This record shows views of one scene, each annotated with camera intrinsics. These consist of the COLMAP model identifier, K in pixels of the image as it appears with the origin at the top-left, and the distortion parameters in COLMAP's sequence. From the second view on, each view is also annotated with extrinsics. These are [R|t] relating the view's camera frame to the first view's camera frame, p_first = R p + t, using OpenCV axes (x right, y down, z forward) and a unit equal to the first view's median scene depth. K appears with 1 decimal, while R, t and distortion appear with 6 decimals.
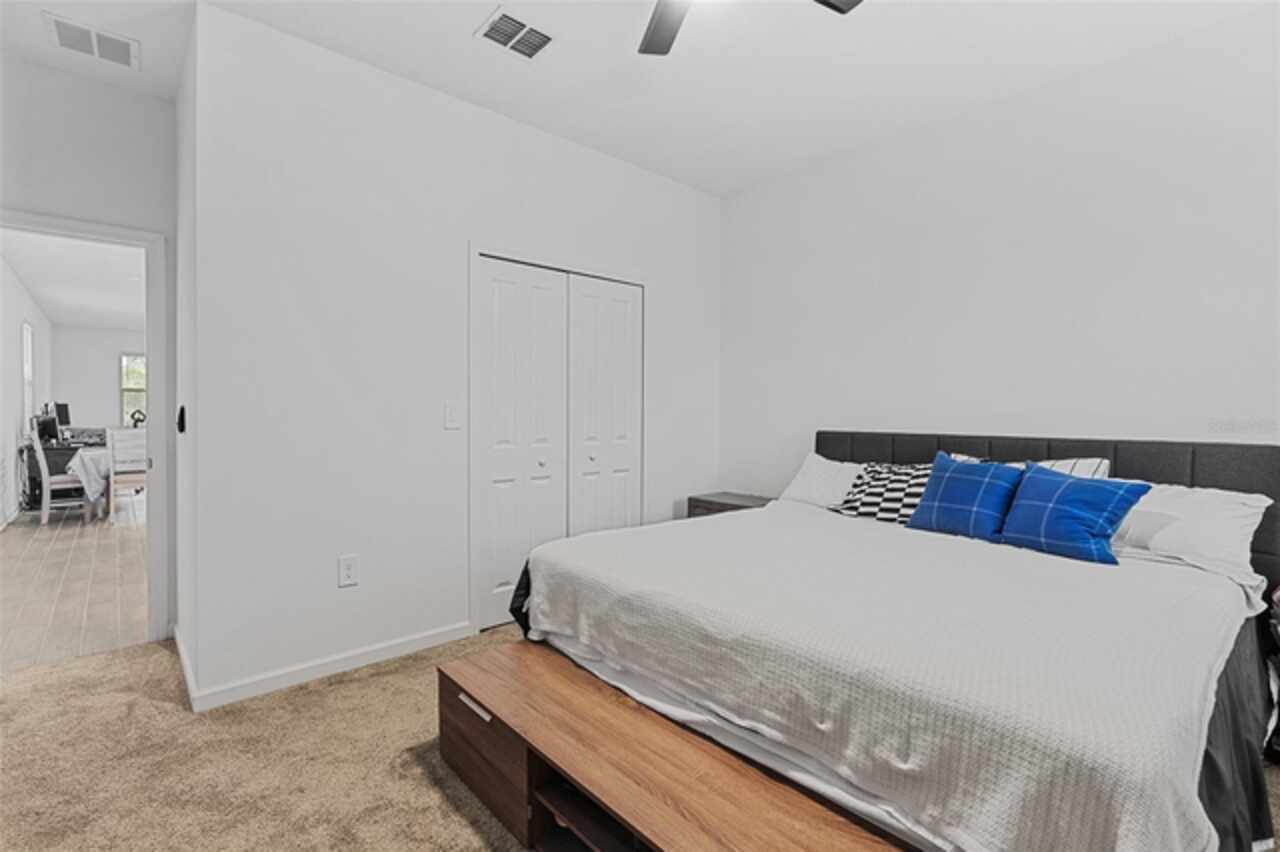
lens RADIAL K [[585.9, 0, 637.8], [0, 585.9, 416.9], [0, 0, 1]] dist [-0.001295, 0.000230]
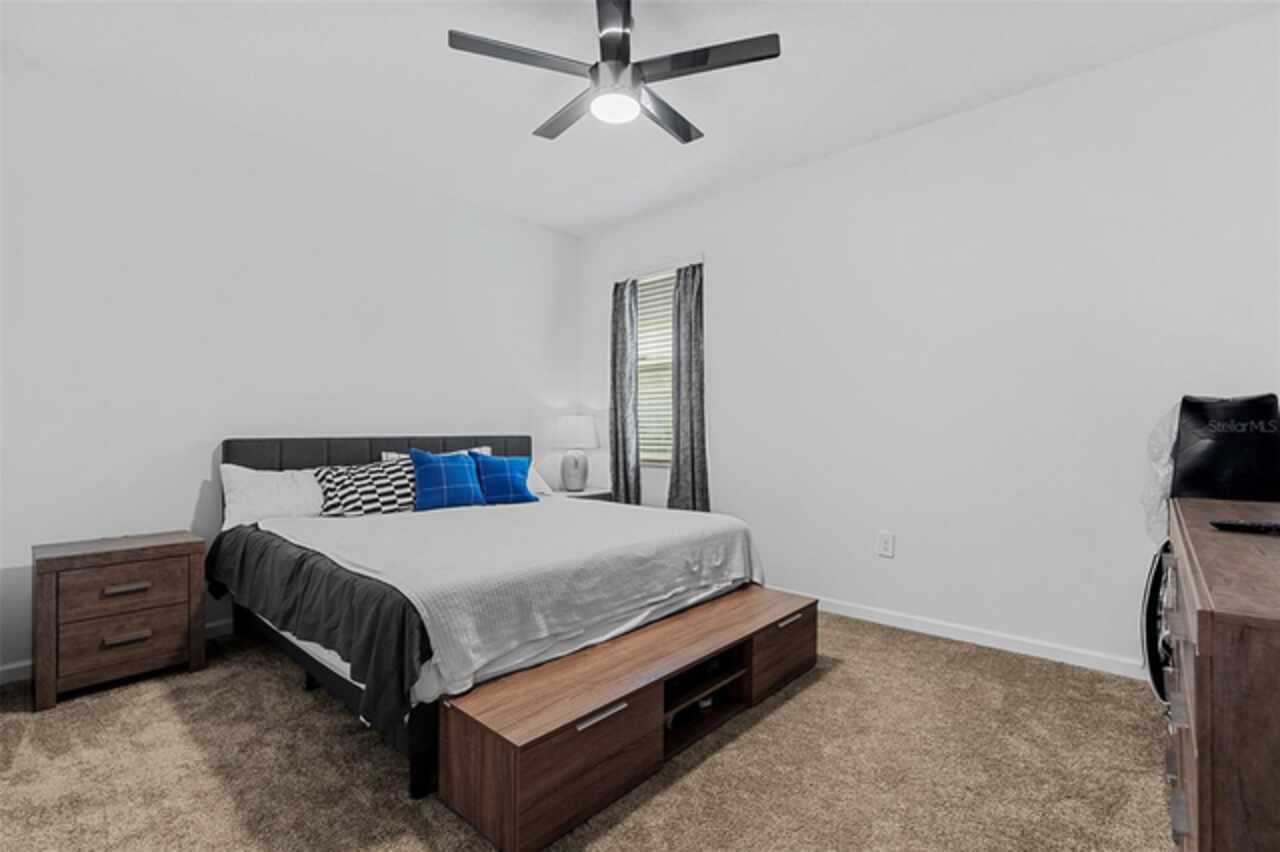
lens RADIAL K [[585.9, 0, 638.6], [0, 585.9, 425.0], [0, 0, 1]] dist [-0.001295, 0.000230]
pose [[-0.097338, -0.003356, 0.995246, -1.217009], [0.015618, 0.999866, 0.004899, 0.016454], [-0.995129, 0.016020, -0.097272, 1.011549]]
